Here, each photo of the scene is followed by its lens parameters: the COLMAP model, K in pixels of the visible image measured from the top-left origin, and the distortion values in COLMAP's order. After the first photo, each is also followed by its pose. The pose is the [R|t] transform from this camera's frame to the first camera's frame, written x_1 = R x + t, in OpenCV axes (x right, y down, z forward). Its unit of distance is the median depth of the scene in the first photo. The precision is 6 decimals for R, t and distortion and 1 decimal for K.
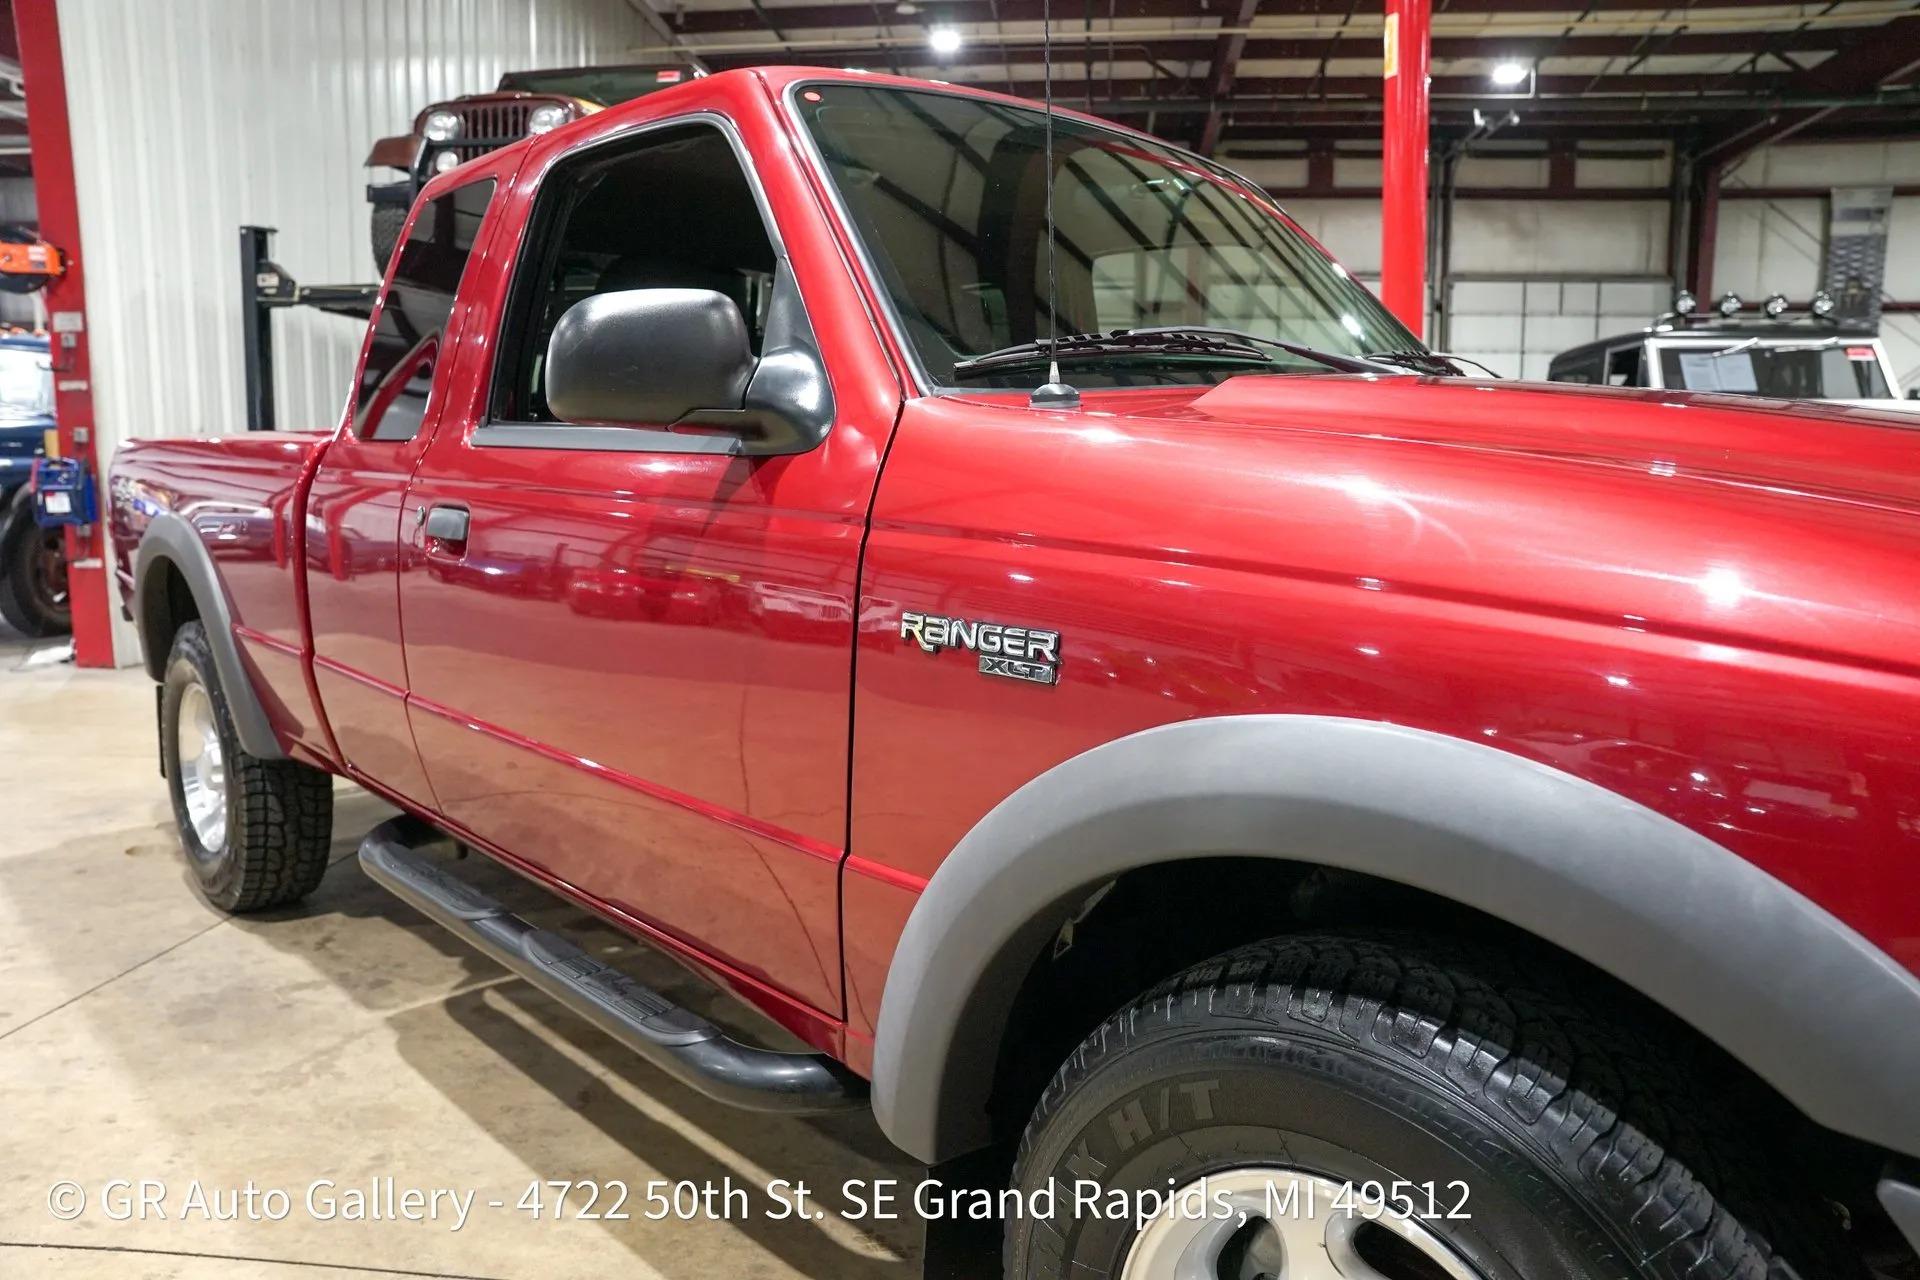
lens RADIAL K [[1317.3, 0, 963.0], [0, 1317.3, 641.9], [0, 0, 1]] dist [-0.143342, 0.114564]
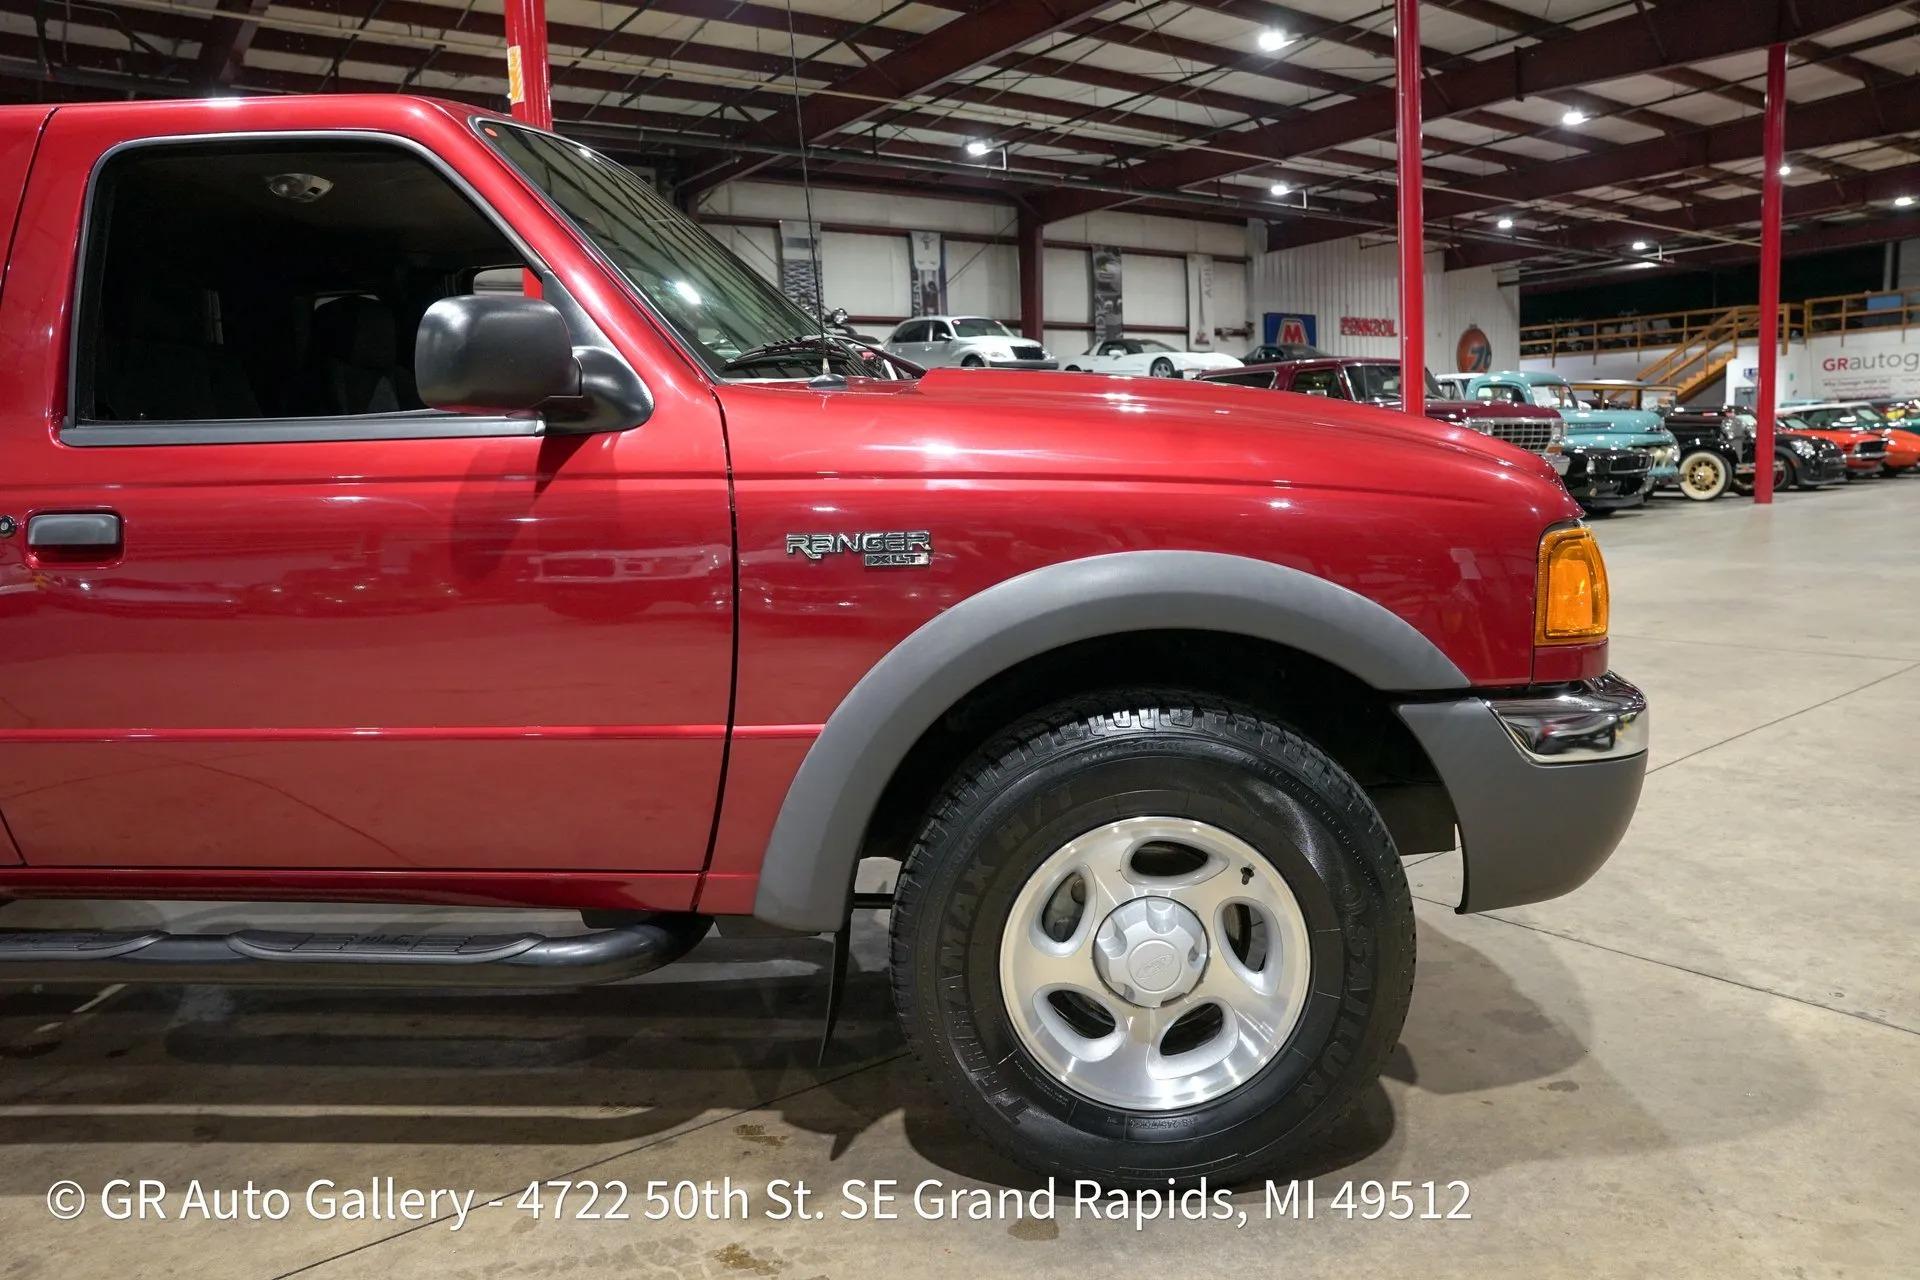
lens RADIAL K [[1317.3, 0, 963.0], [0, 1317.3, 641.9], [0, 0, 1]] dist [-0.143342, 0.114564]
pose [[0.735500, -0.128925, 0.665145, -0.356234], [0.132676, 0.990128, 0.045207, 0.021606], [-0.664407, 0.054999, 0.745344, -0.068944]]
